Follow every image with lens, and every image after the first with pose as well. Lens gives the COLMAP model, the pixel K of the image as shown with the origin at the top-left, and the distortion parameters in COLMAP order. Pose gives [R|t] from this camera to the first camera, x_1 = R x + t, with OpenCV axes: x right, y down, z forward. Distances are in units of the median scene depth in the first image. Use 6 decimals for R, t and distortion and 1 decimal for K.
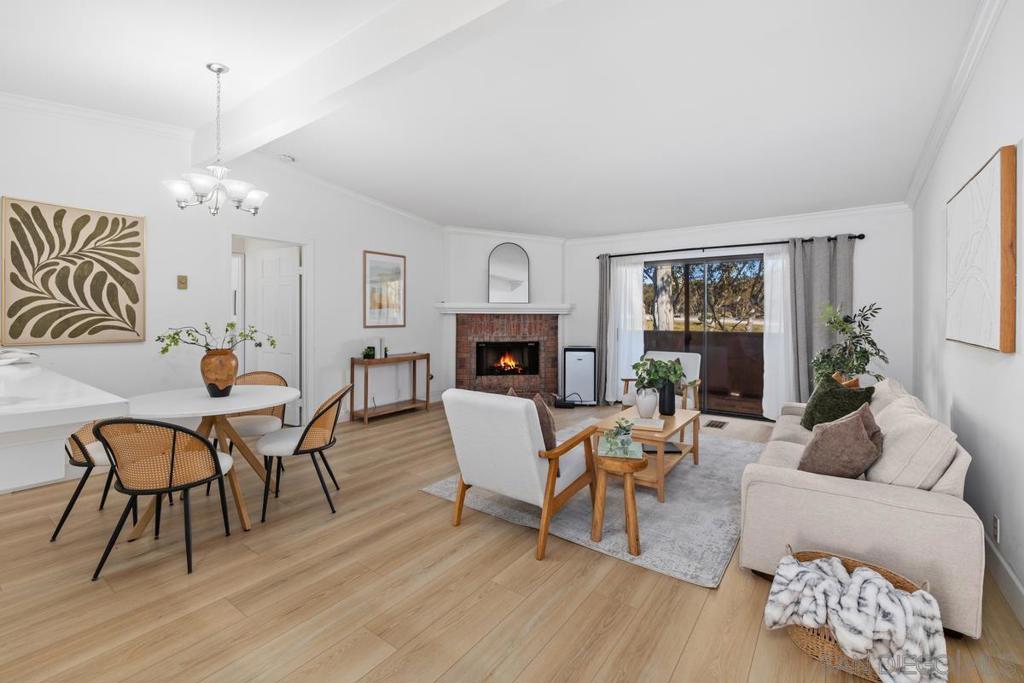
lens RADIAL K [[440.3, 0, 510.8], [0, 440.3, 316.6], [0, 0, 1]] dist [0.000917, -0.000377]
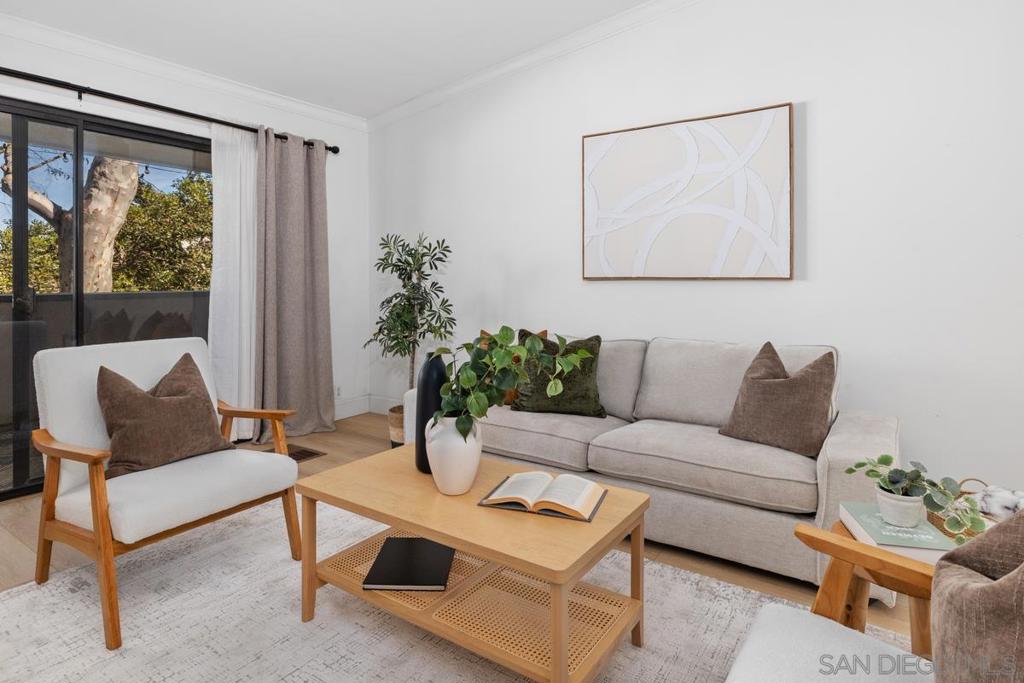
lens RADIAL K [[567.5, 0, 518.2], [0, 567.5, 281.8], [0, 0, 1]] dist [0.000920, 0.001980]
pose [[-0.027127, -0.005156, 0.999619, -0.149199], [0.003225, 0.999981, 0.005245, 0.032086], [-0.999627, 0.003366, -0.027110, 0.724151]]
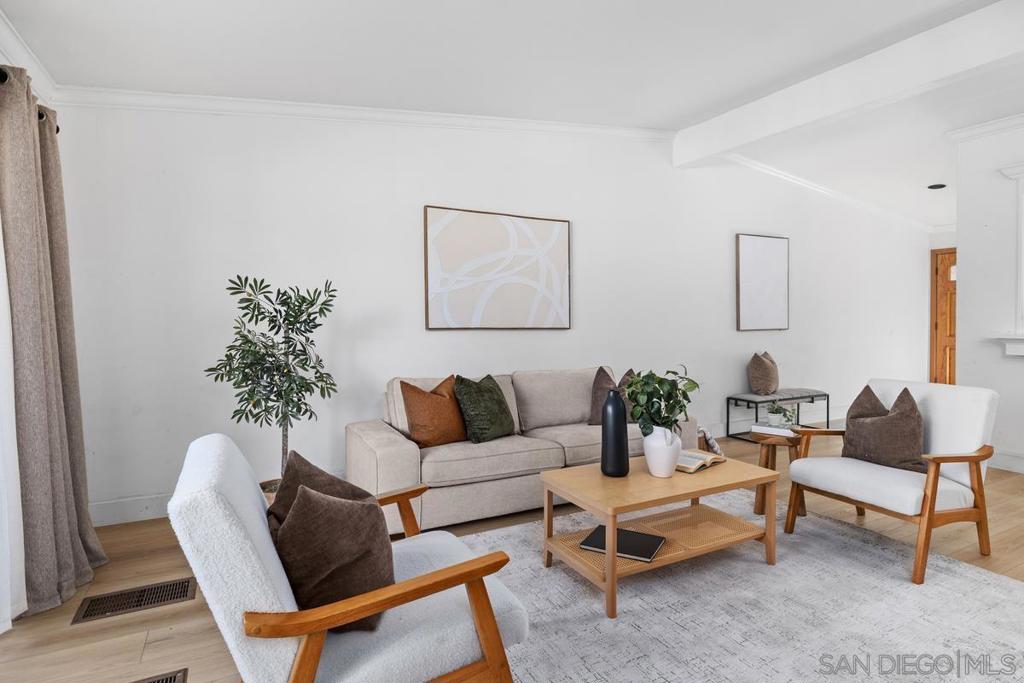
lens RADIAL K [[523.0, 0, 527.5], [0, 523.0, 331.4], [0, 0, 1]] dist [-0.001508, -0.001163]
pose [[-0.900134, -0.015149, 0.435349, 0.122937], [-0.003487, 0.999614, 0.027574, 0.012580], [-0.435599, 0.023303, -0.899839, 1.291084]]
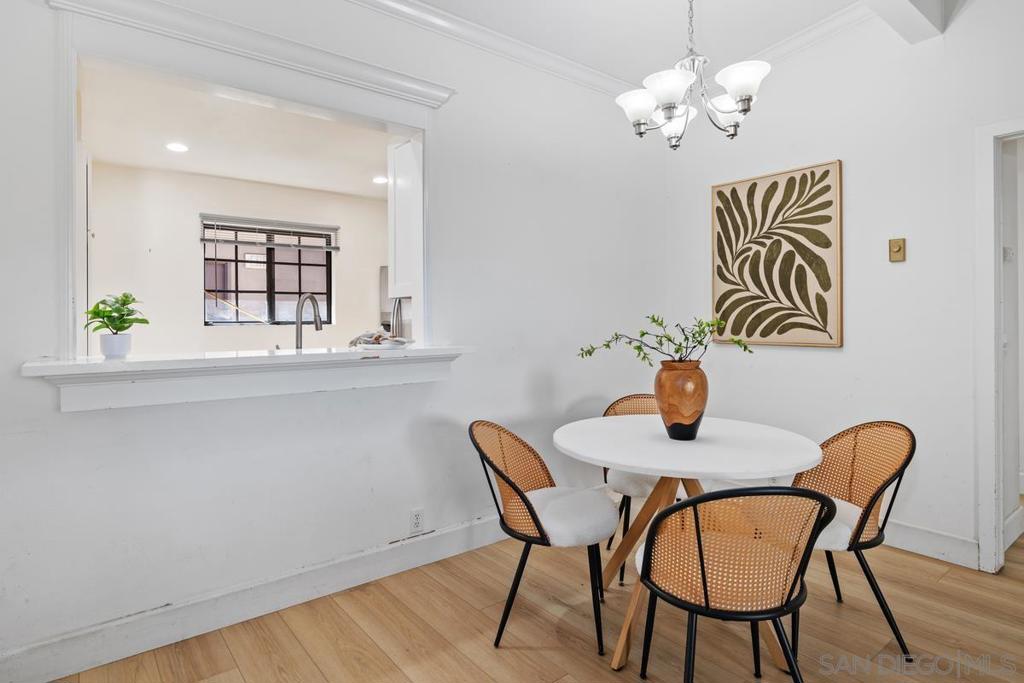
lens RADIAL K [[567.5, 0, 517.1], [0, 567.5, 316.9], [0, 0, 1]] dist [0.000920, 0.001980]
pose [[-0.263992, -0.004593, -0.964514, 0.094279], [0.005207, 0.999967, -0.006187, 0.010281], [0.964511, -0.006655, -0.263959, 0.594640]]
